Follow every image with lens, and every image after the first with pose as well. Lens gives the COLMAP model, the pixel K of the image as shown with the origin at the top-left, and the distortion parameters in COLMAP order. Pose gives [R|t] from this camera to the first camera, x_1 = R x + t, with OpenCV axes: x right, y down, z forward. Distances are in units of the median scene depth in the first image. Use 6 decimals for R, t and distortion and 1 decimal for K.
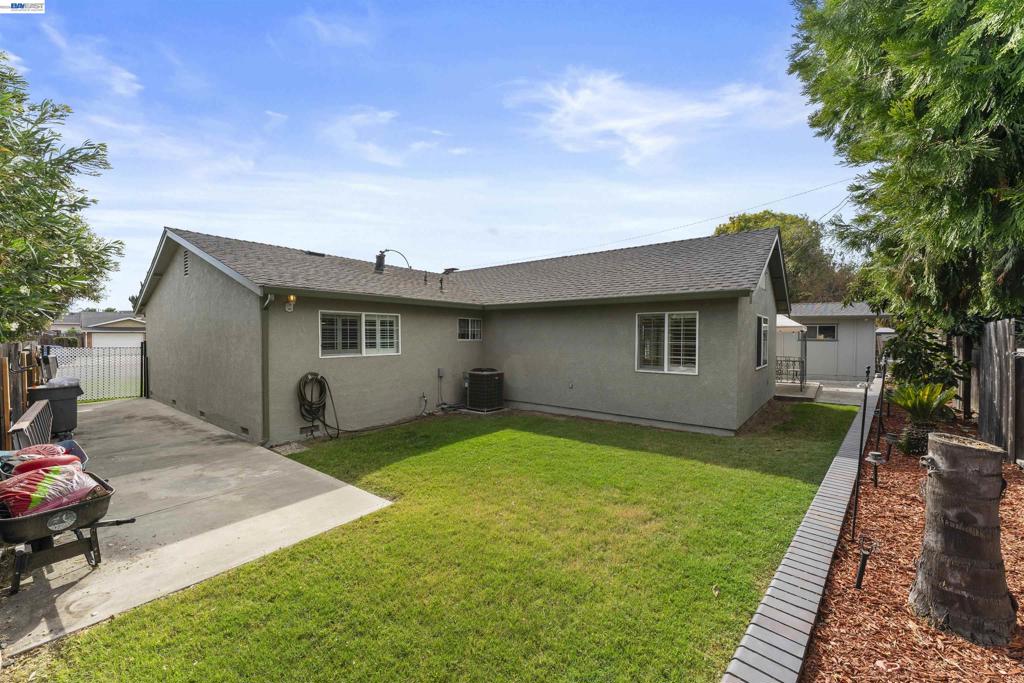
lens RADIAL K [[410.3, 0, 505.4], [0, 410.3, 333.5], [0, 0, 1]] dist [-0.000712, -0.000159]
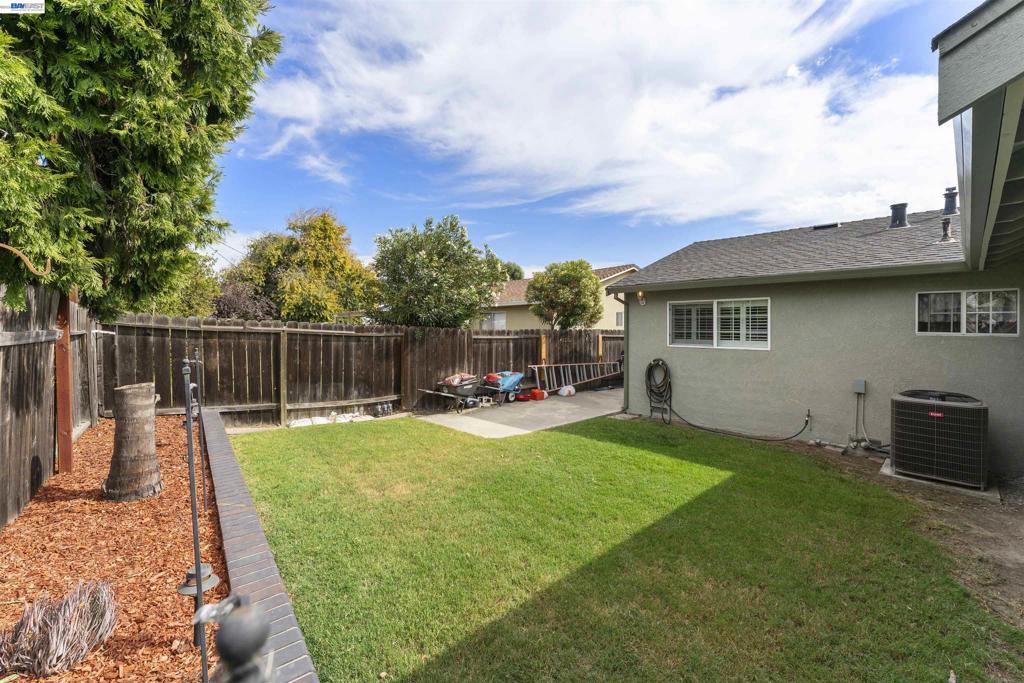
lens RADIAL K [[410.3, 0, 505.4], [0, 410.3, 333.5], [0, 0, 1]] dist [-0.000712, -0.000159]
pose [[-0.192303, 0.014988, -0.981221, 0.626440], [-0.001917, 0.999876, 0.015648, 0.009652], [0.981334, 0.004890, -0.192250, 0.723879]]
